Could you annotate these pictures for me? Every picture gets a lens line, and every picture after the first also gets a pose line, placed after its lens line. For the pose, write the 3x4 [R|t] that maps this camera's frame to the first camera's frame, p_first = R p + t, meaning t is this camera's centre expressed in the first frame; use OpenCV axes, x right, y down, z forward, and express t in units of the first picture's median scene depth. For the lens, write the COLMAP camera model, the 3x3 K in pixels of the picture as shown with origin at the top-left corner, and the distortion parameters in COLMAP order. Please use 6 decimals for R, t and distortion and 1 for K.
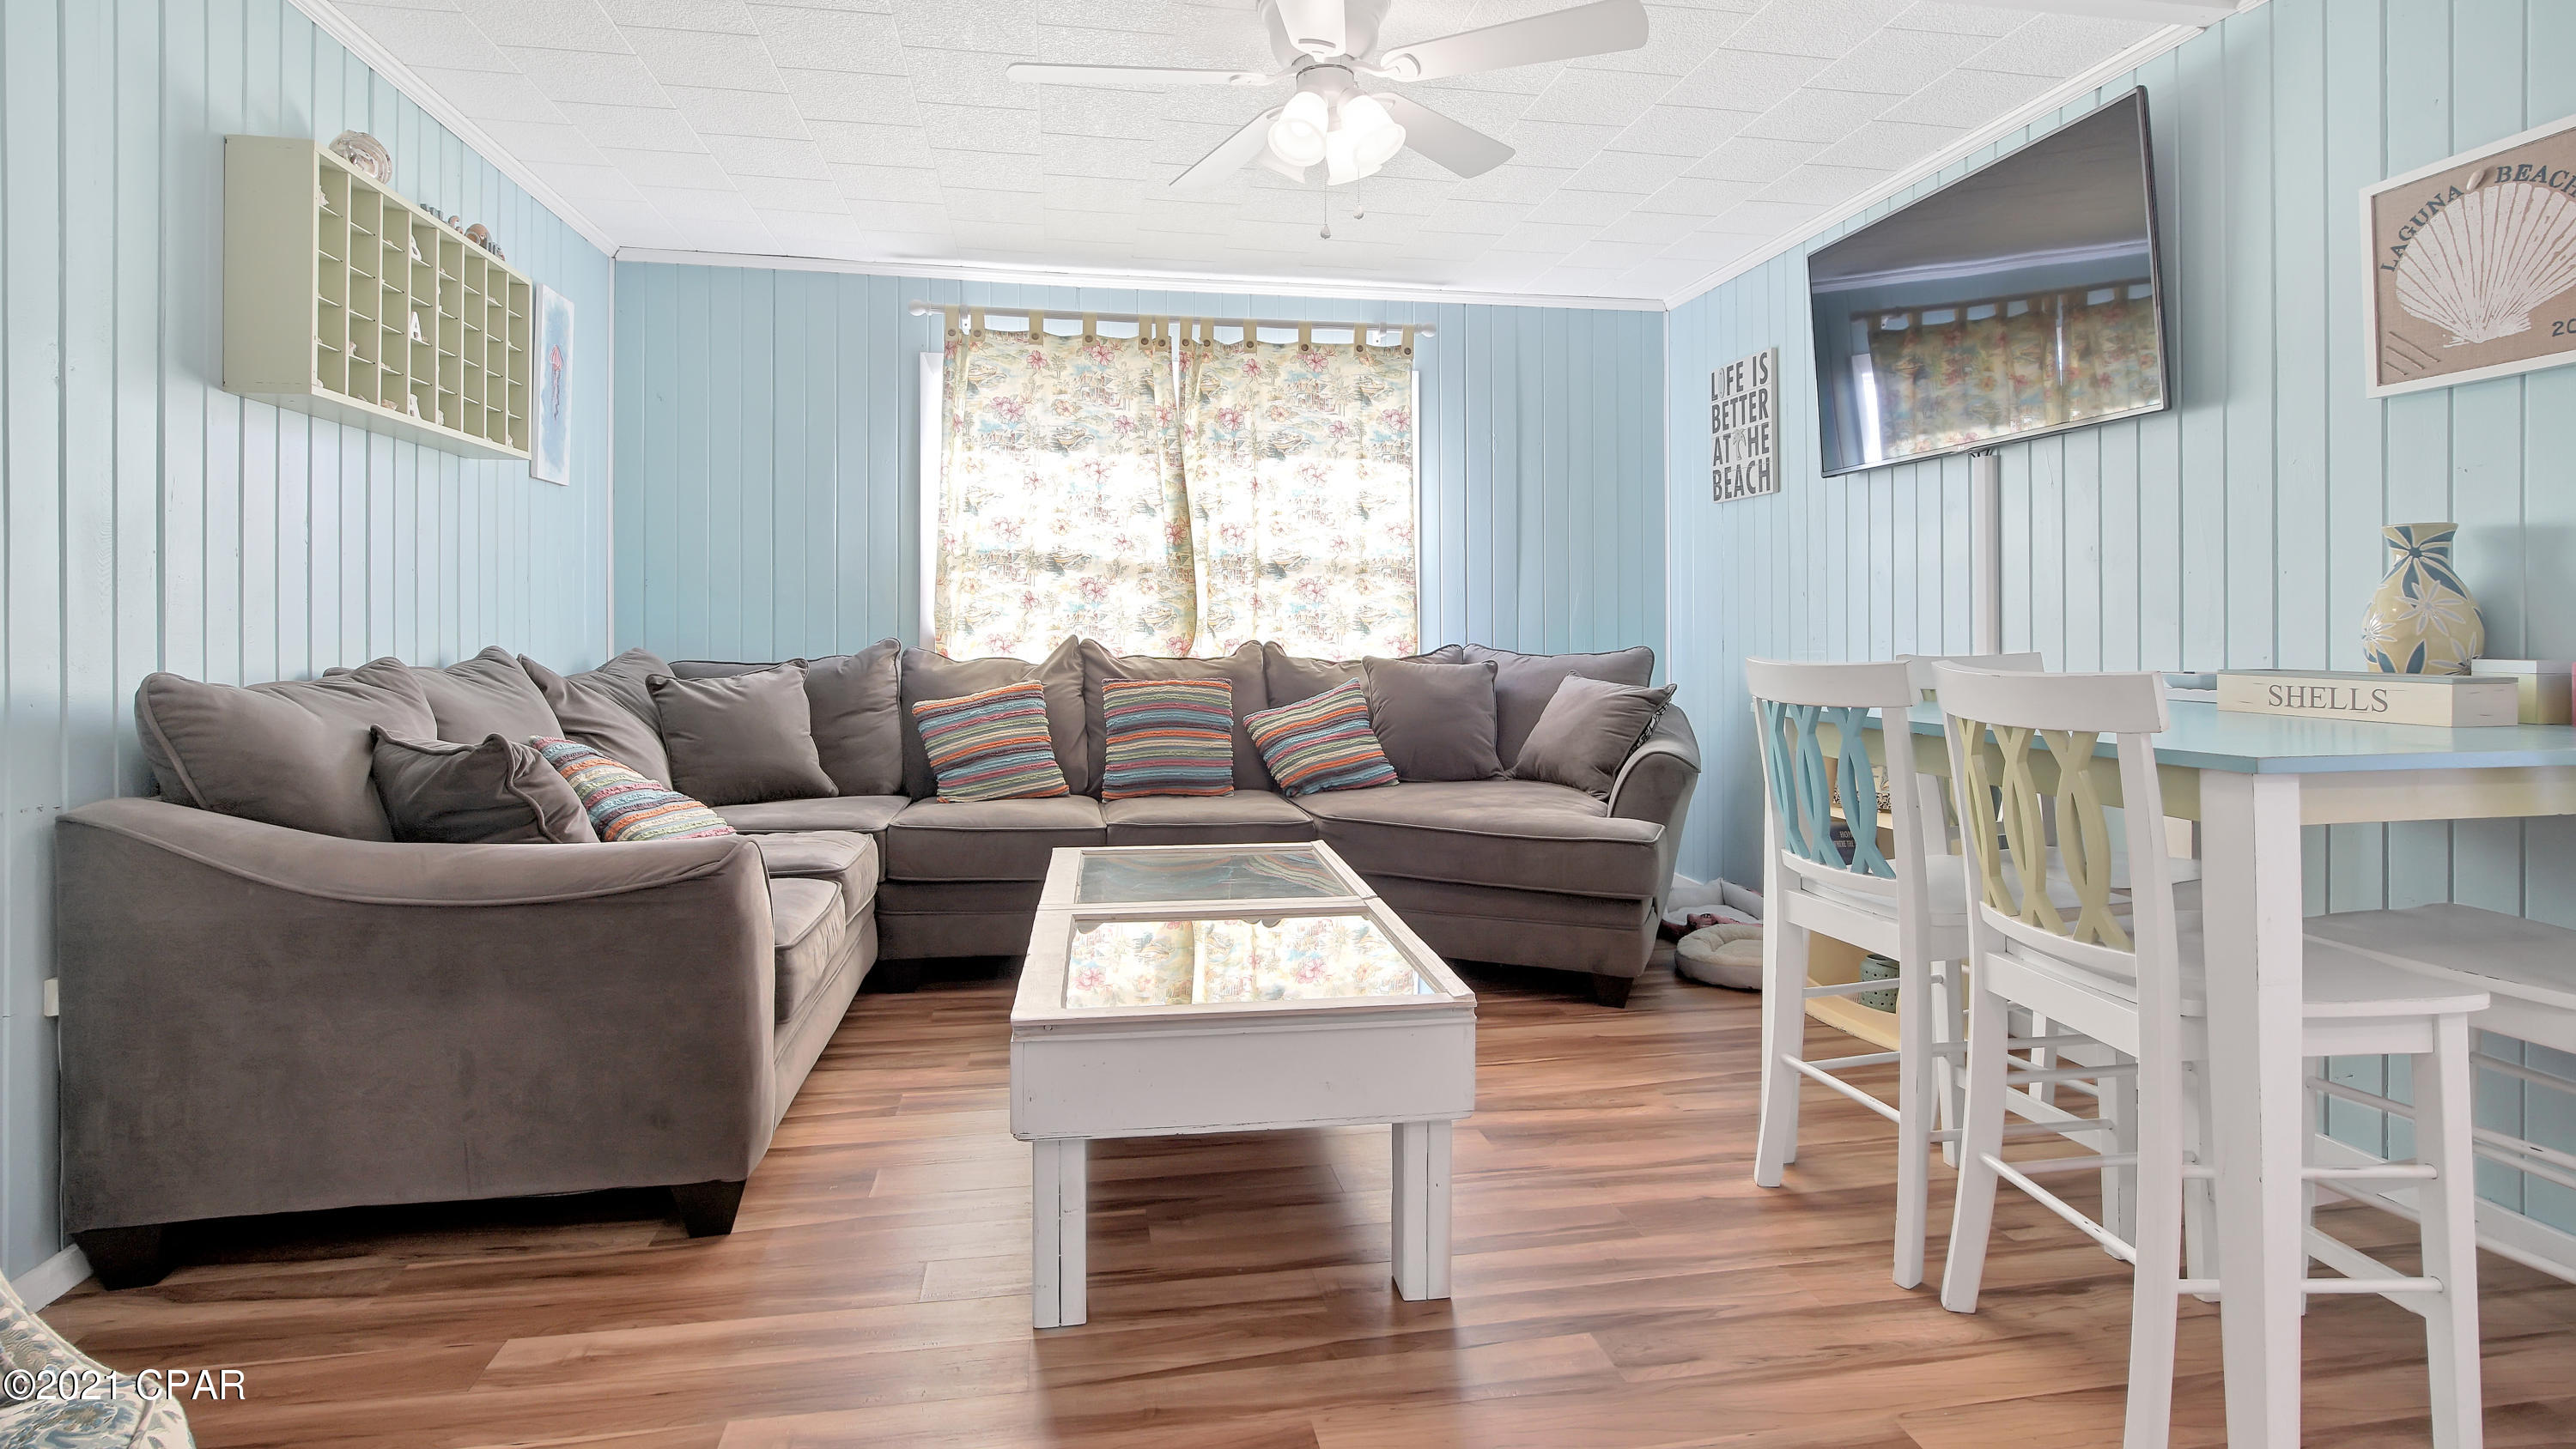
lens RADIAL K [[1207.5, 0, 1285.0], [0, 1207.5, 627.6], [0, 0, 1]] dist [-0.001729, -0.000283]
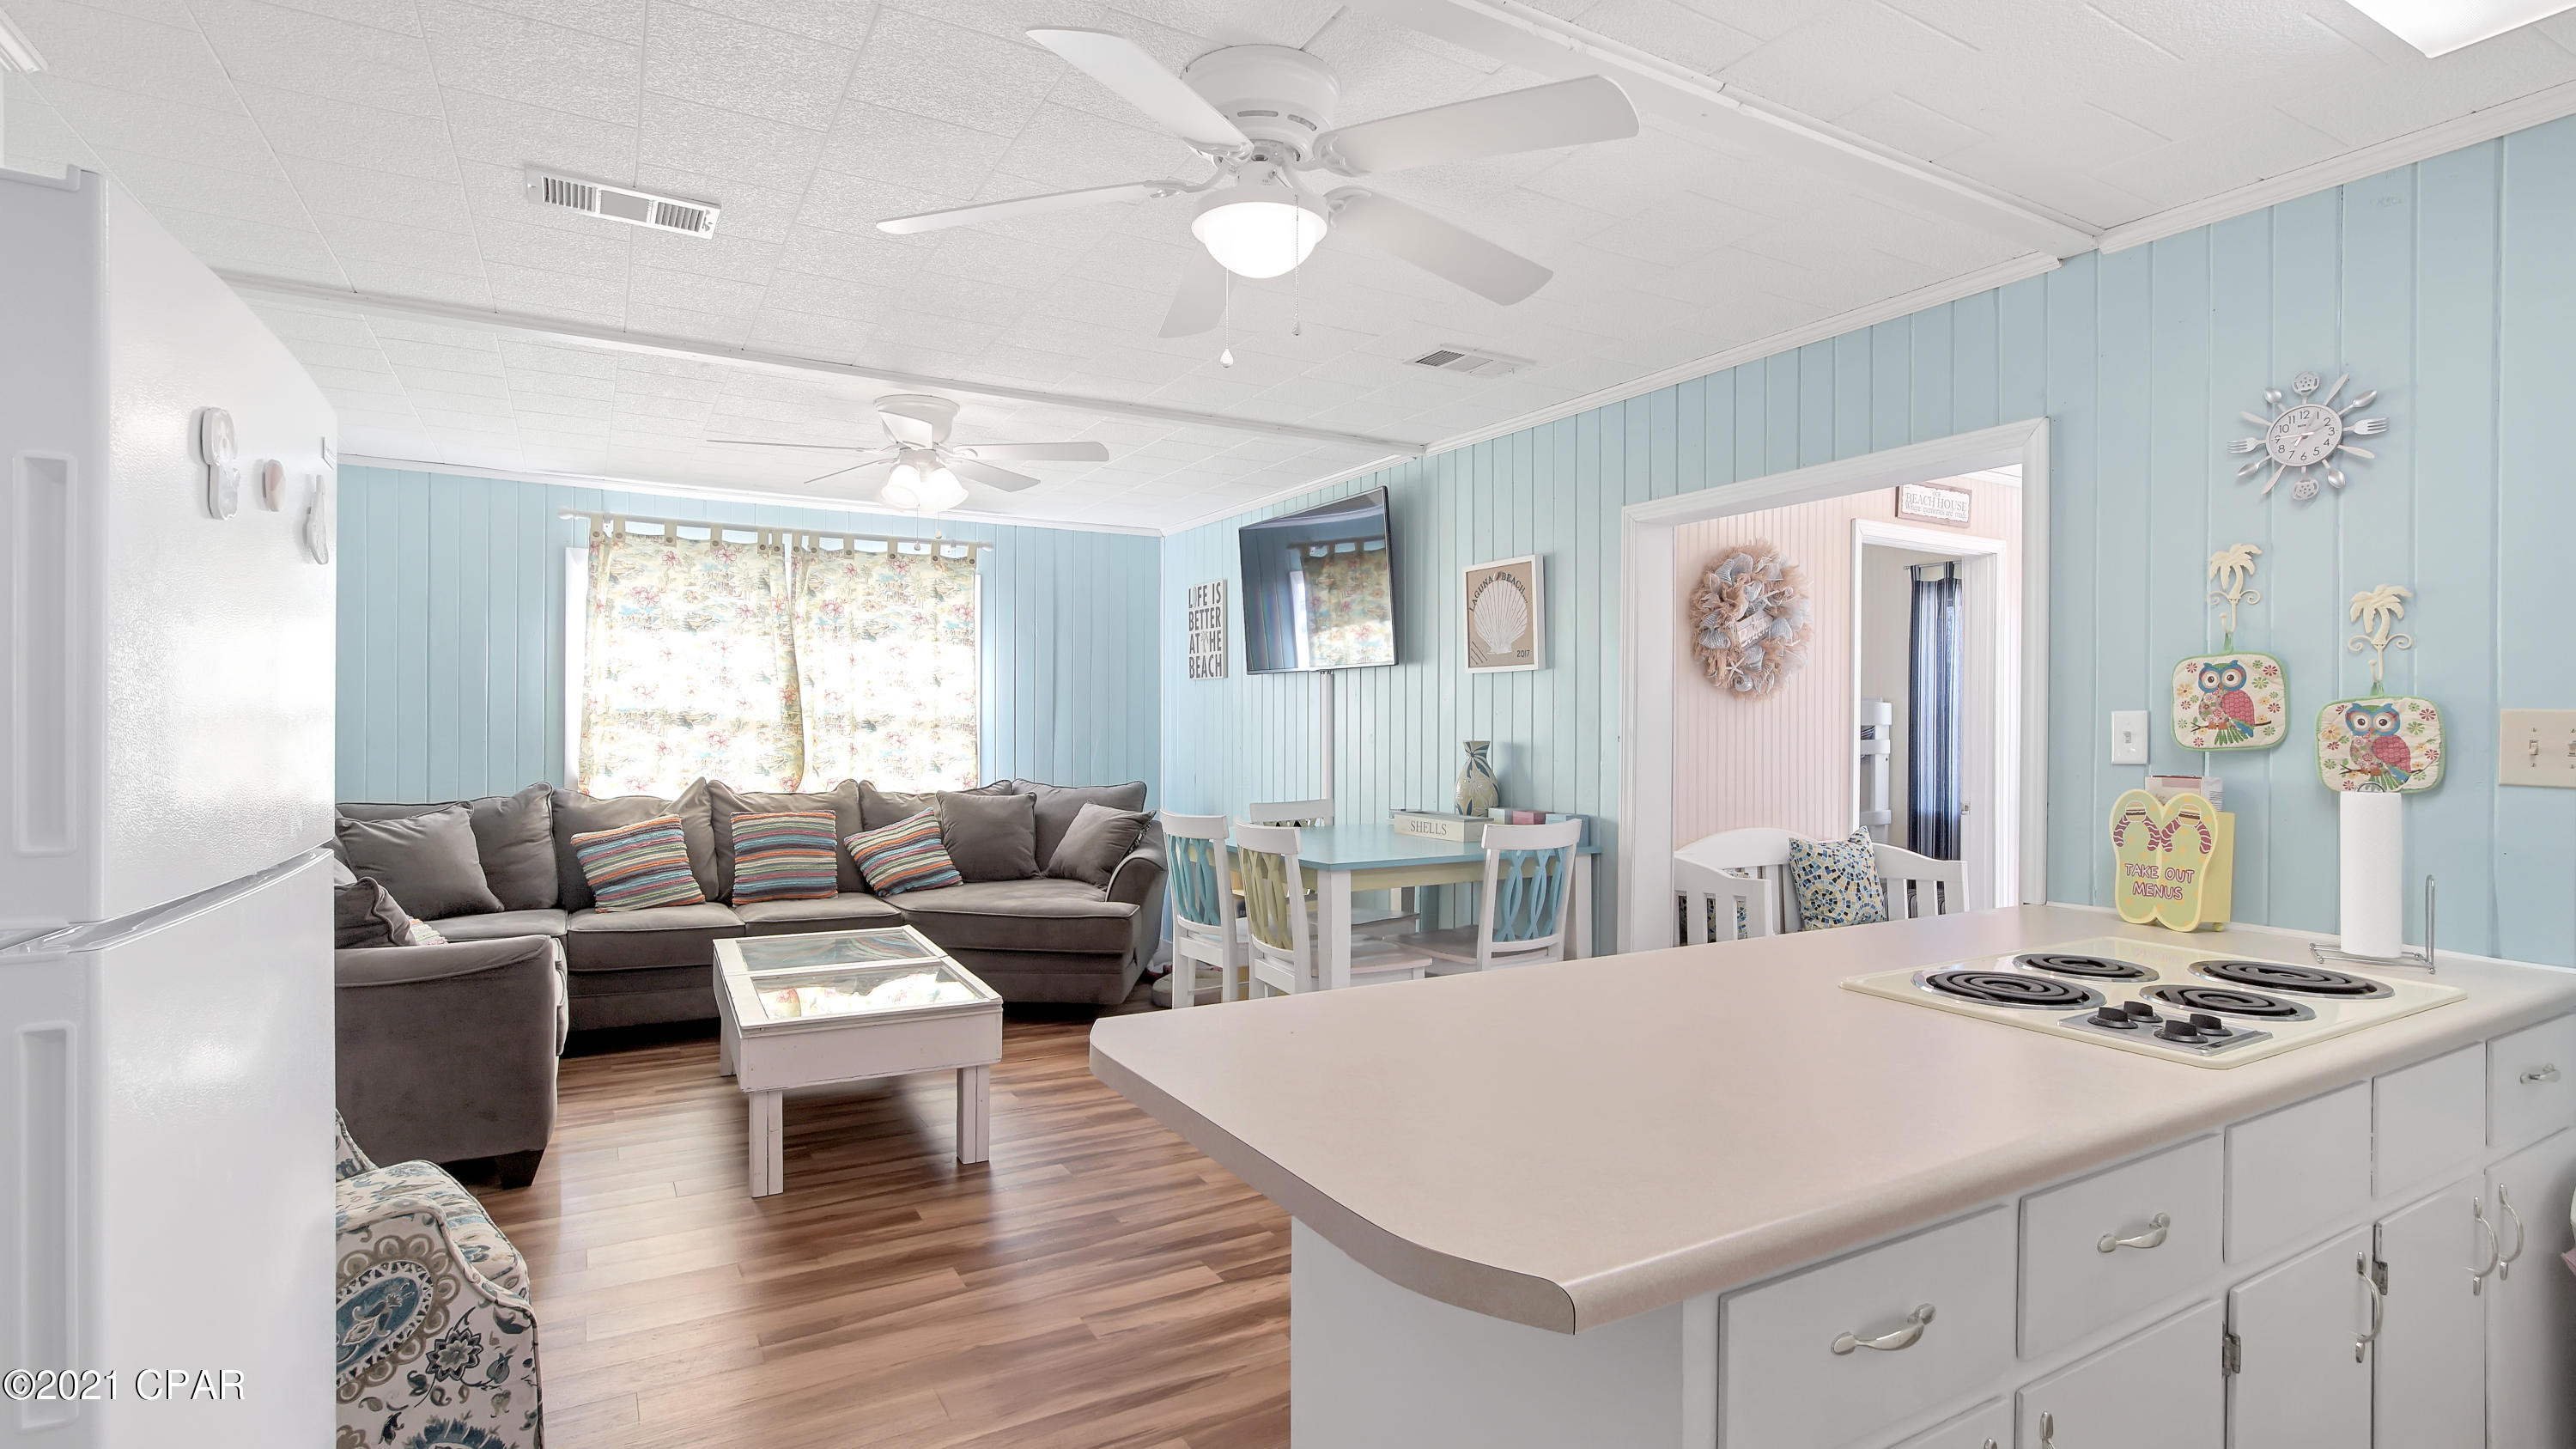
lens RADIAL K [[1240.1, 0, 1277.2], [0, 1240.1, 714.4], [0, 0, 1]] dist [-0.005513, -0.000339]
pose [[0.942989, 0.006414, 0.332761, -0.038936], [-0.006922, 0.999976, 0.000339, -0.066126], [-0.332751, -0.002623, 0.943011, -0.446108]]
